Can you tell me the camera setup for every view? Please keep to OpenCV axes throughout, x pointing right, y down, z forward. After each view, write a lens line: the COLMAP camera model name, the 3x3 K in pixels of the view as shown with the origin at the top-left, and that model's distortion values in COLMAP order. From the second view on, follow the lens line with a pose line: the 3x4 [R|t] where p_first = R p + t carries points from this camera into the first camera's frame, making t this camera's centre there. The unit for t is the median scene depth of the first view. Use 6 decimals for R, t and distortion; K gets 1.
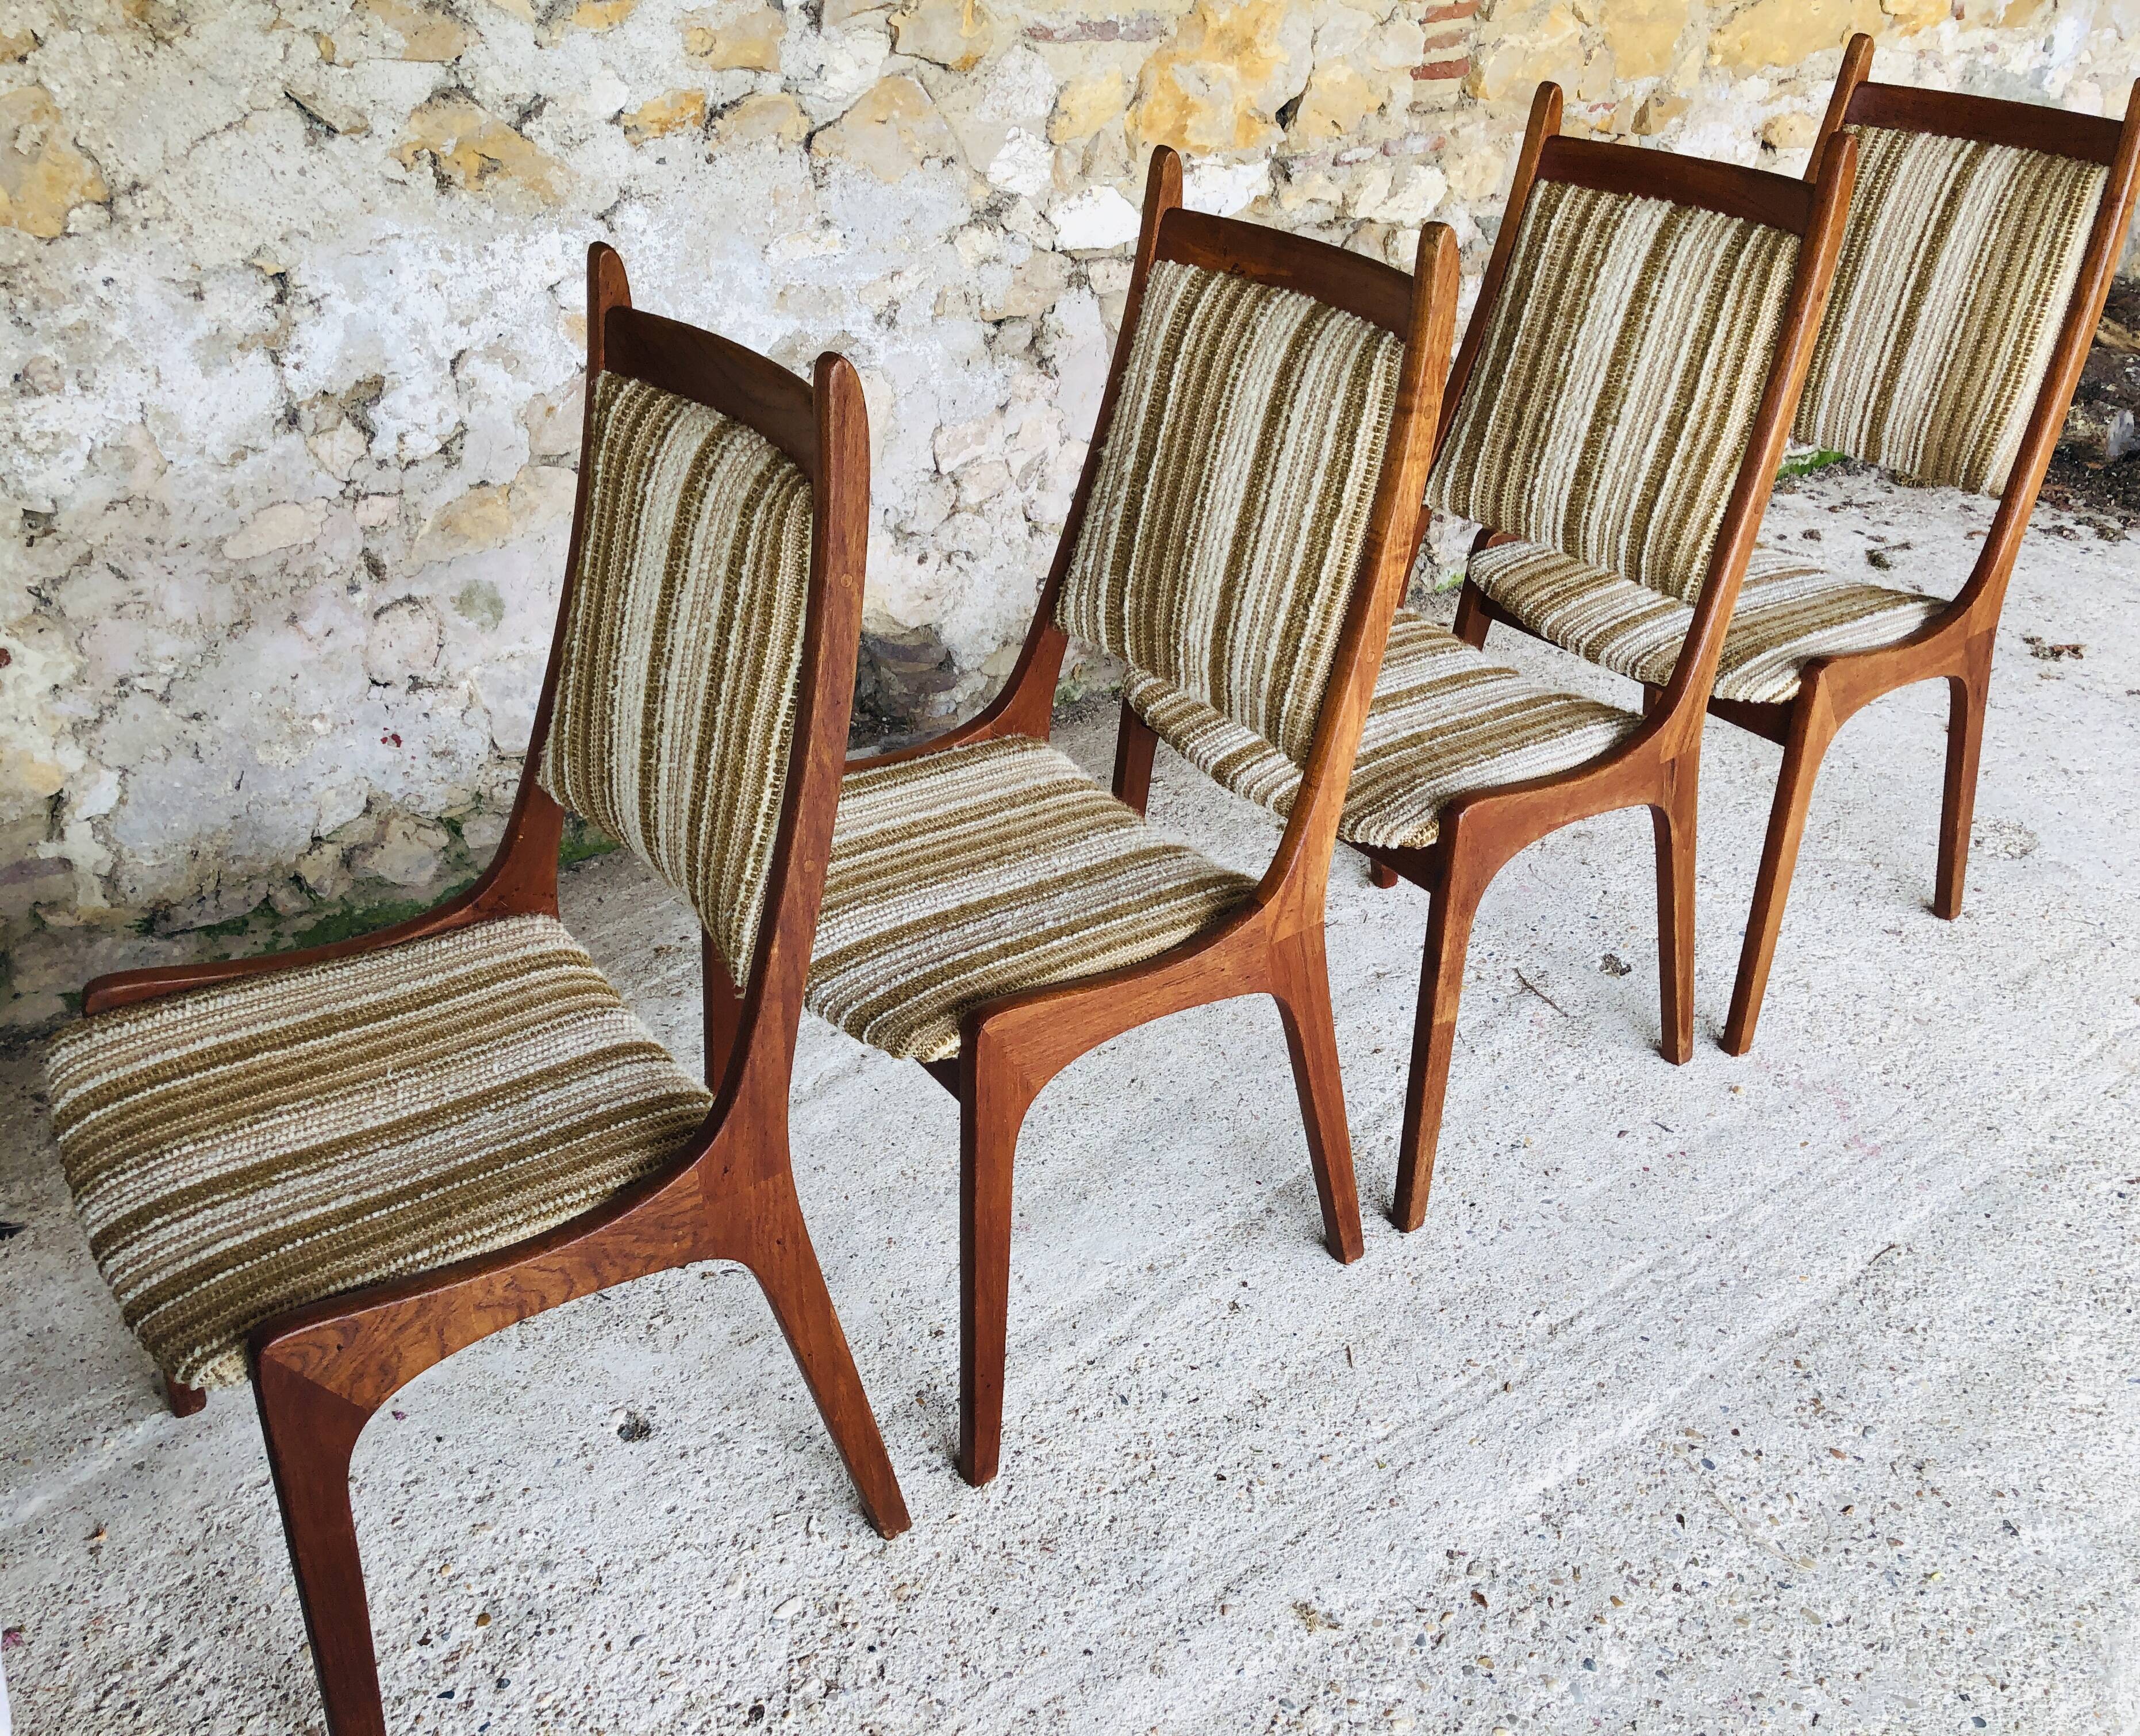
lens RADIAL K [[1887.1, 0, 993.8], [0, 1887.1, 861.5], [0, 0, 1]] dist [0.001102, -0.003292]
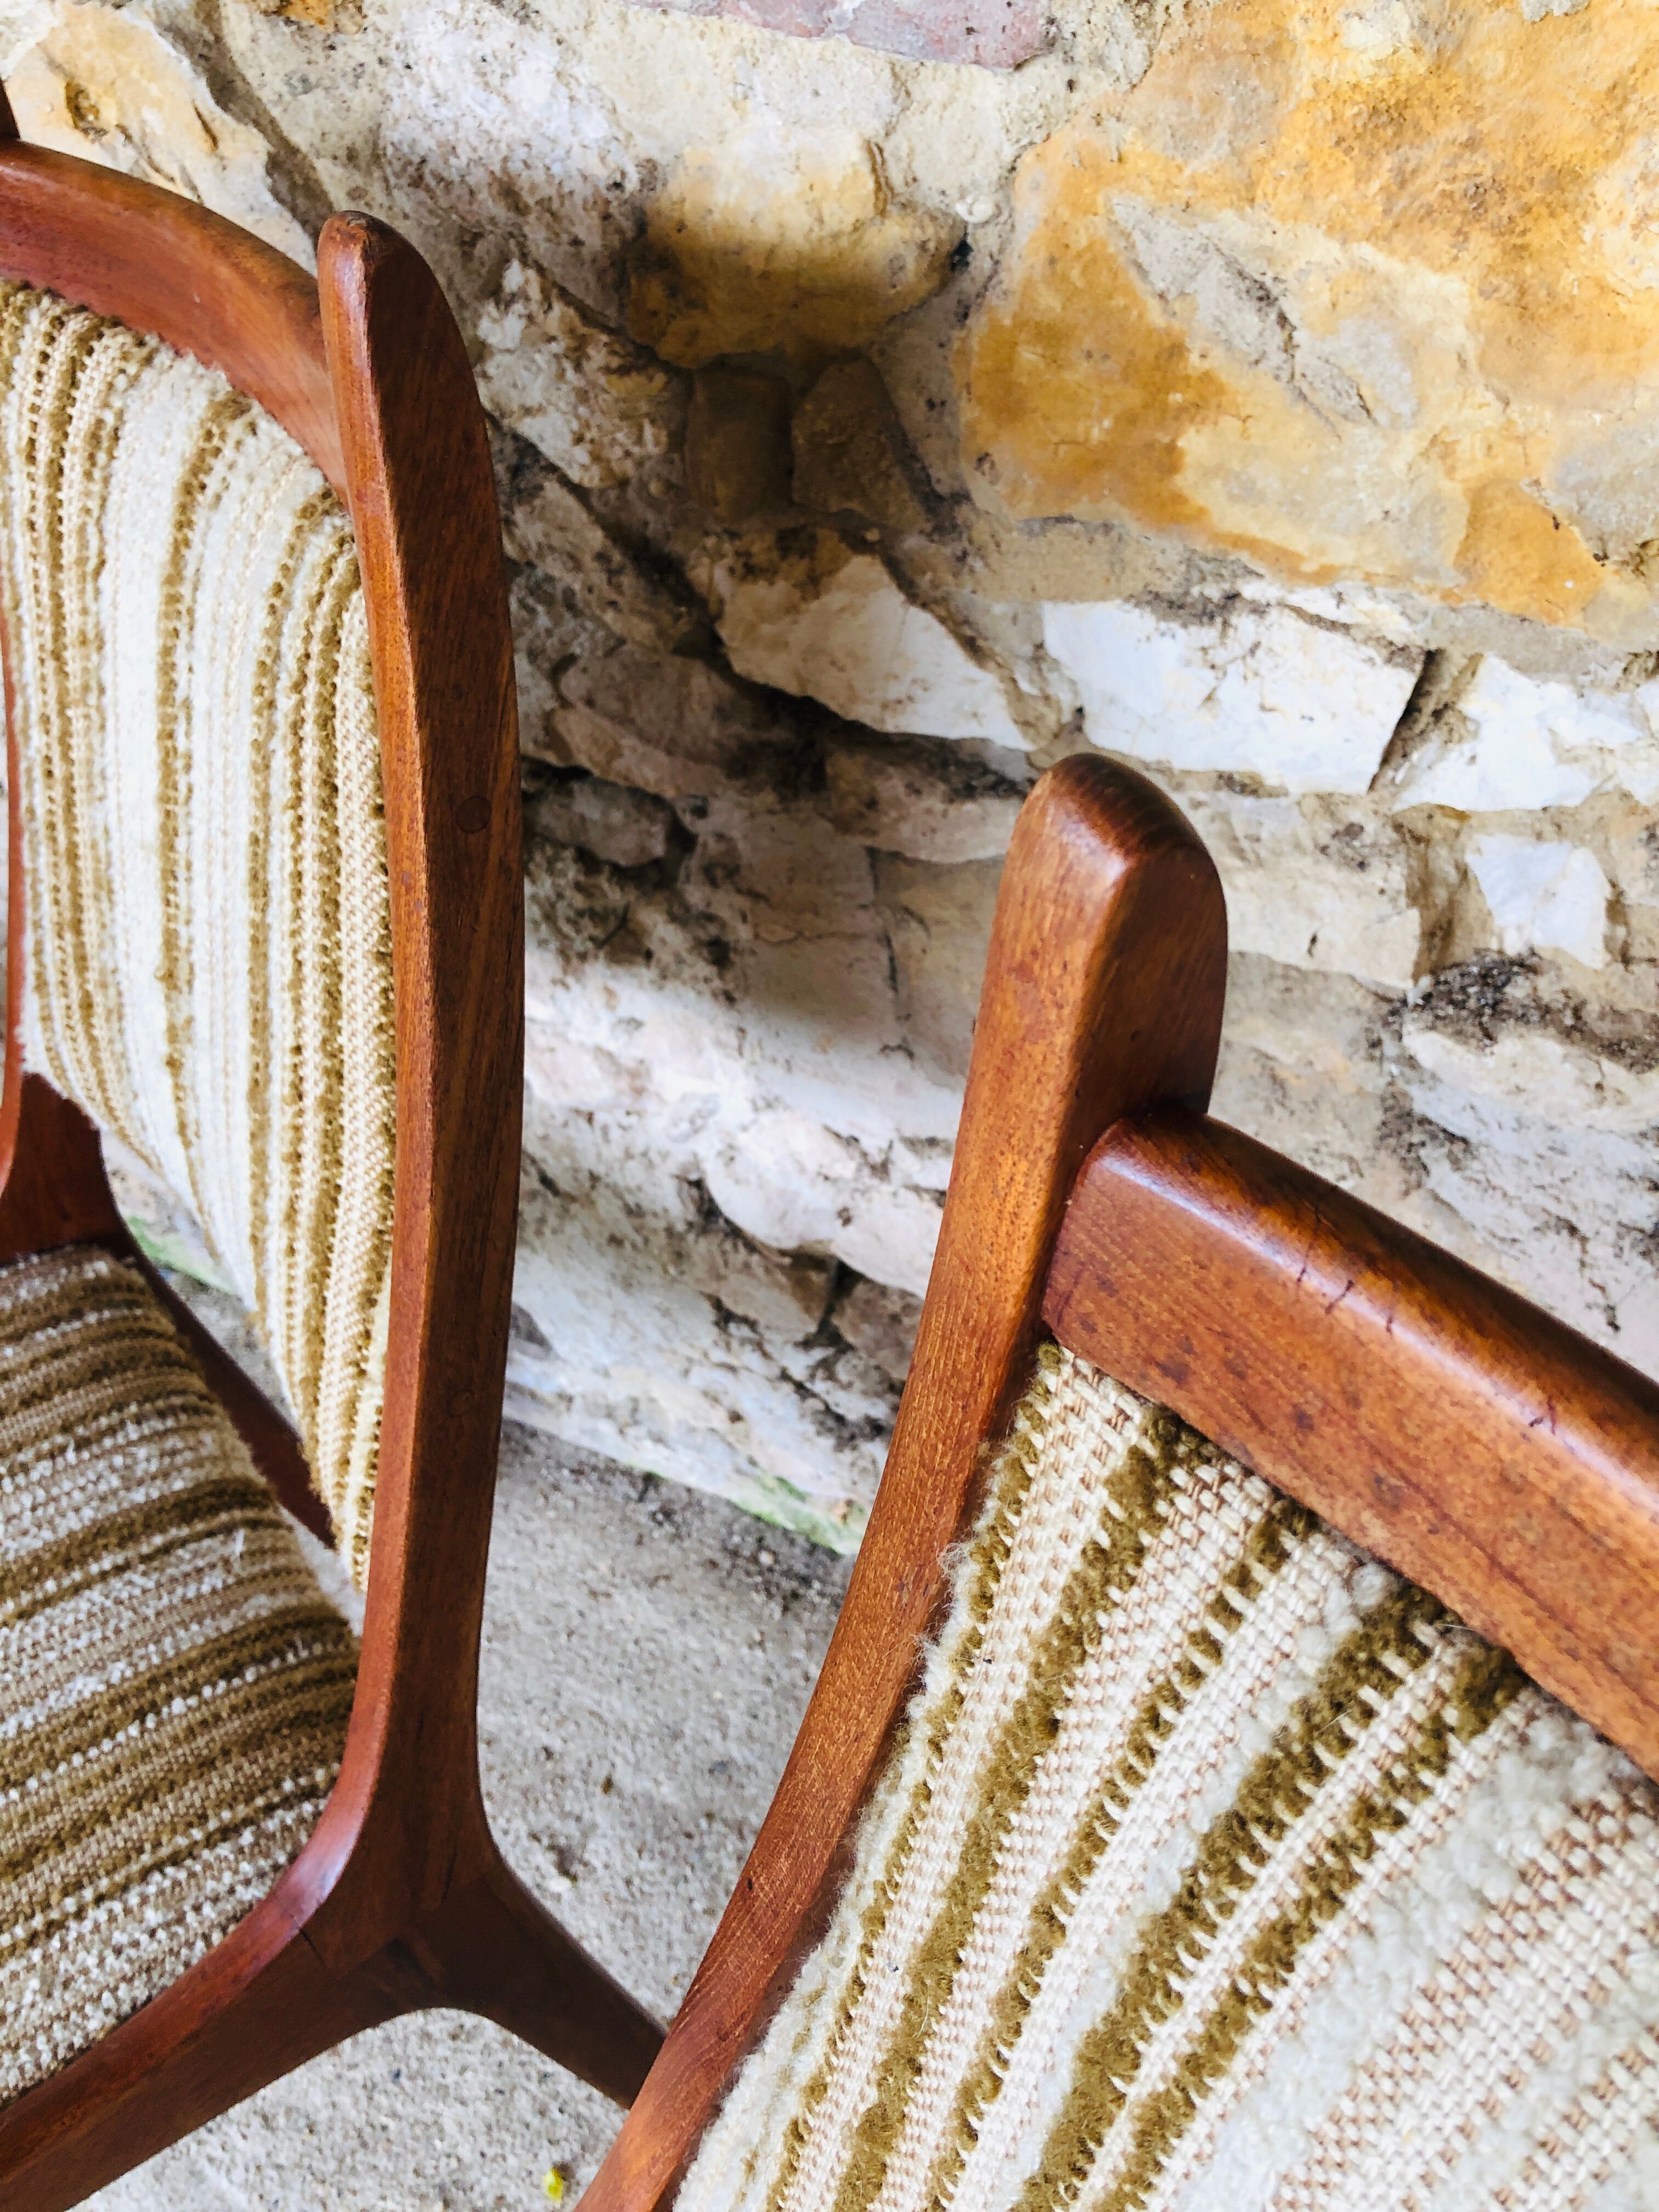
lens RADIAL K [[1813.9, 0, 845.7], [0, 1813.9, 1067.4], [0, 0, 1]] dist [0.015491, -0.008312]
pose [[0.482092, 0.595047, -0.643045, 0.344121], [-0.421889, 0.800938, 0.424863, -0.489798], [0.767852, 0.066470, 0.637169, 0.977746]]
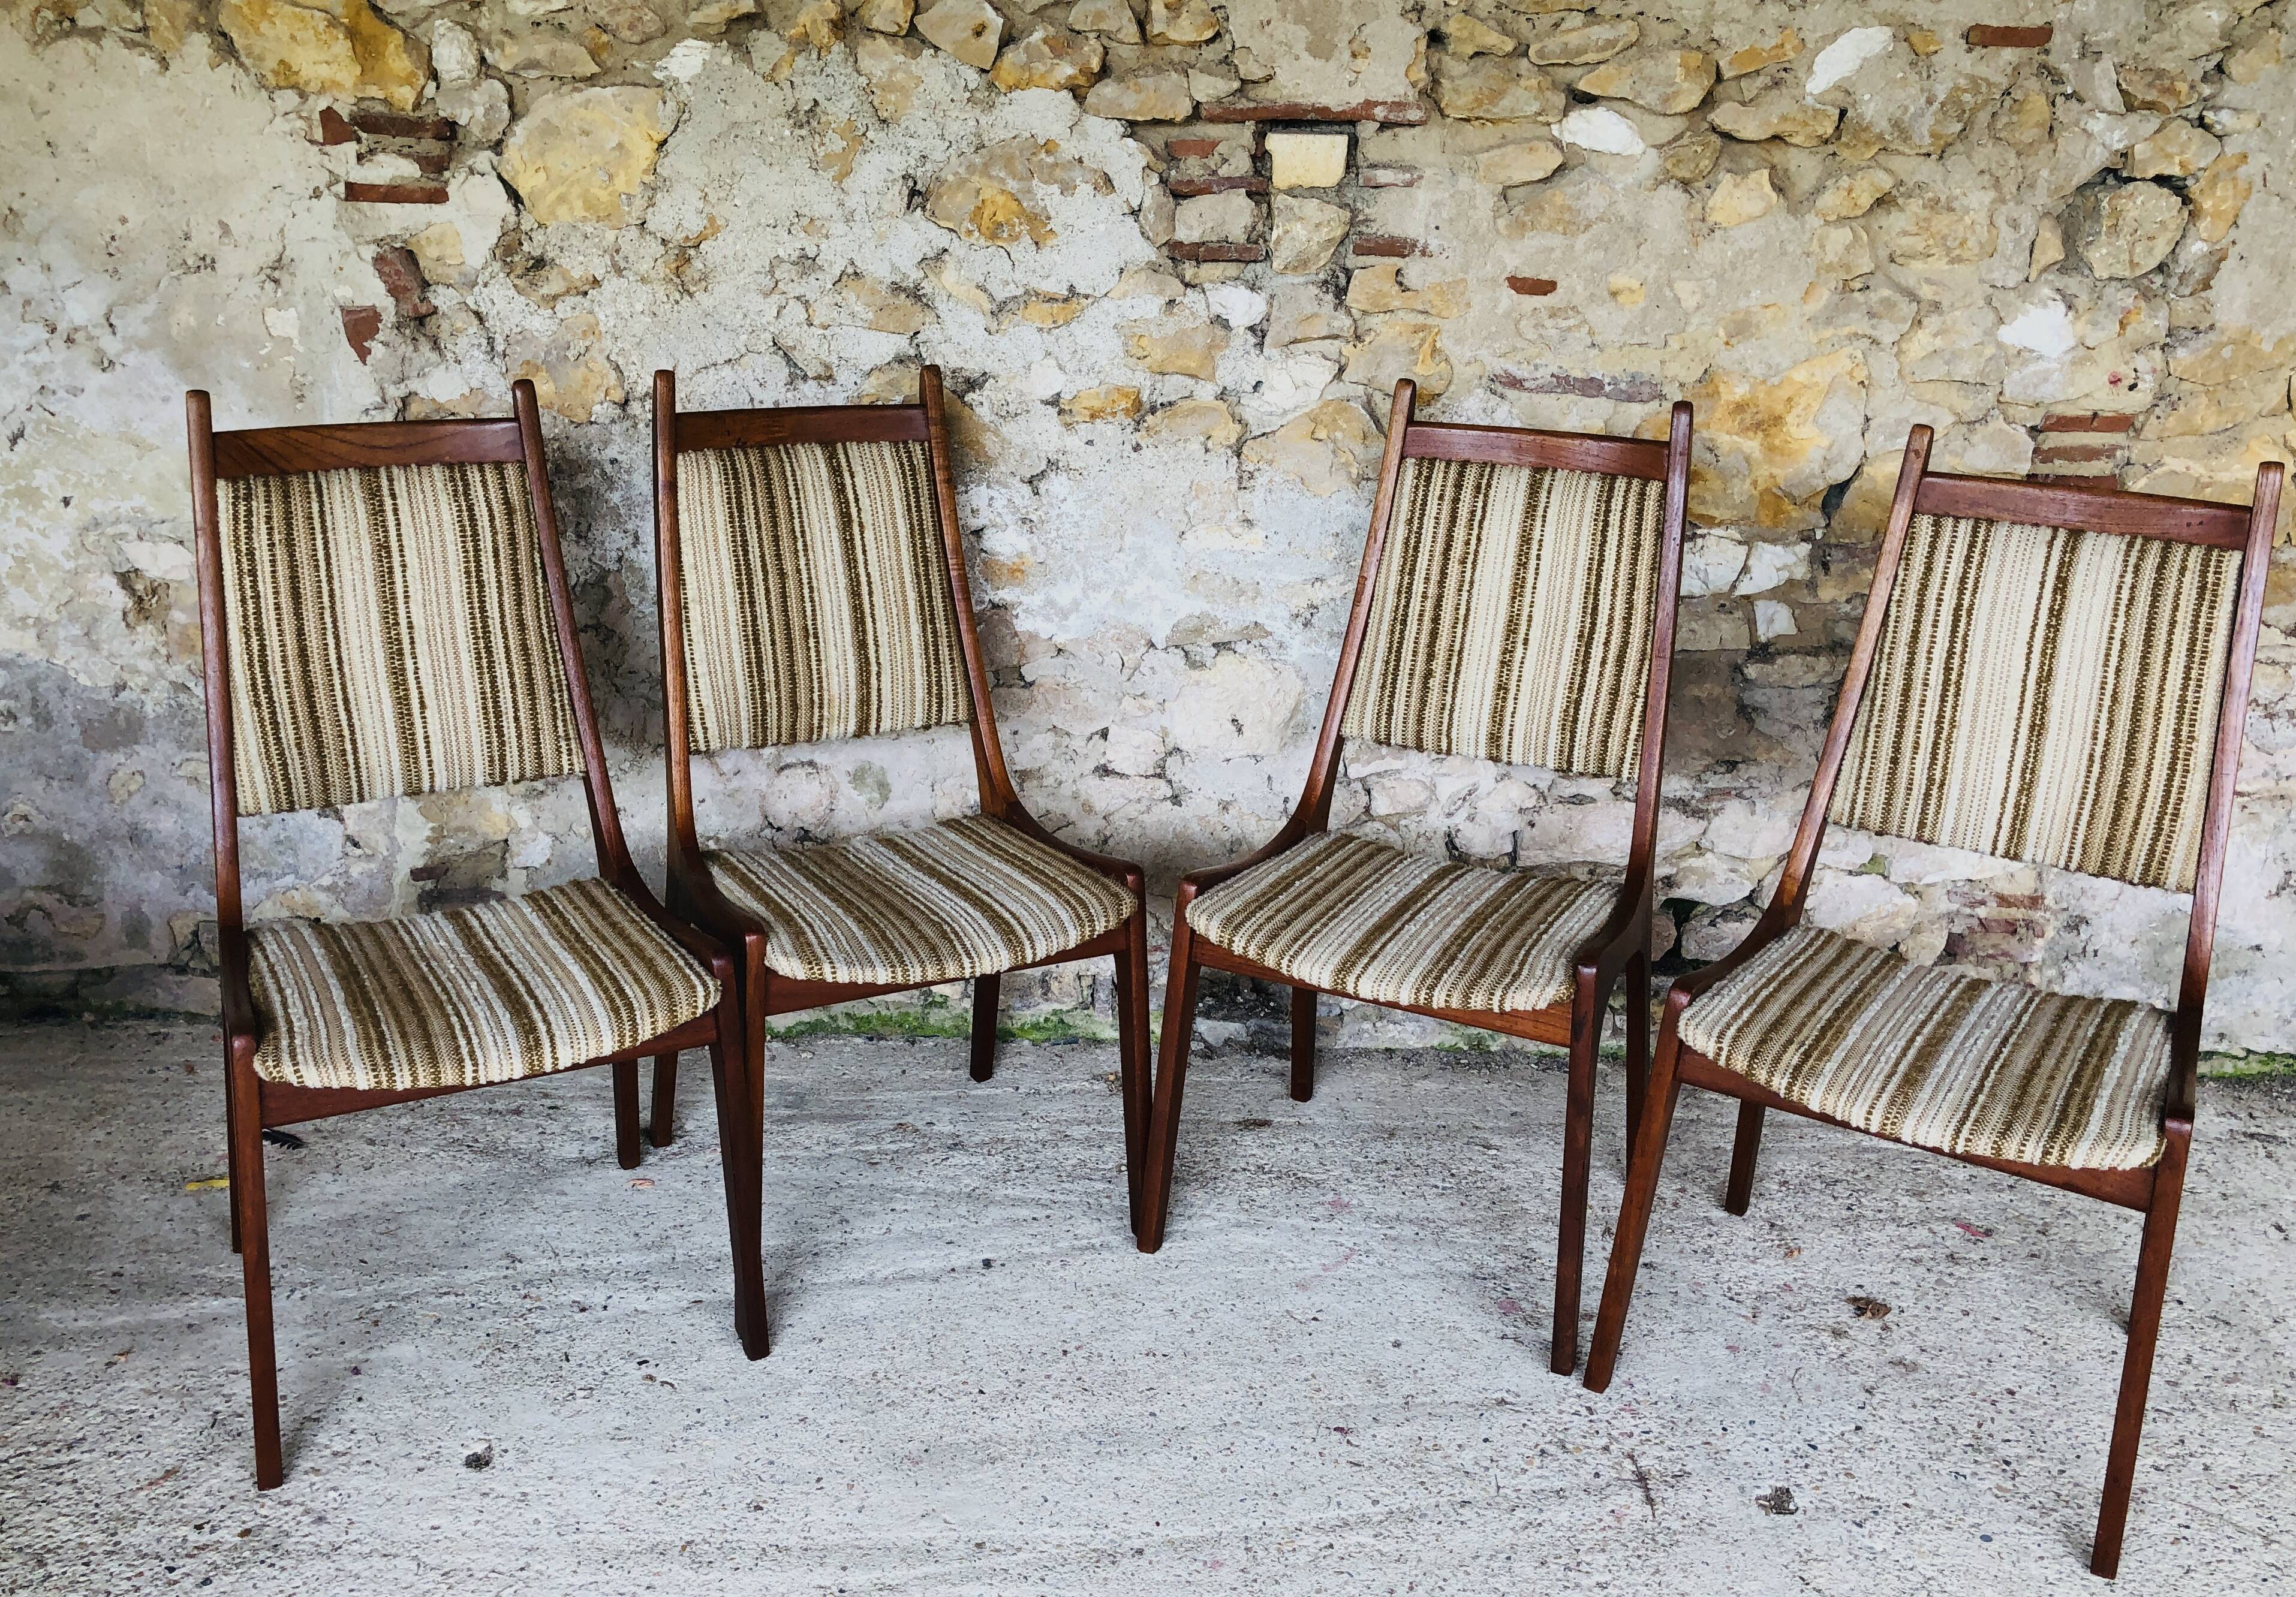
lens RADIAL K [[1963.6, 0, 1089.5], [0, 1963.6, 812.2], [0, 0, 1]] dist [0.022721, -0.016564]
pose [[0.823442, 0.227025, -0.520003, 0.490502], [-0.324602, 0.940165, -0.103558, -0.043405], [0.465378, 0.254068, 0.847864, 0.065255]]
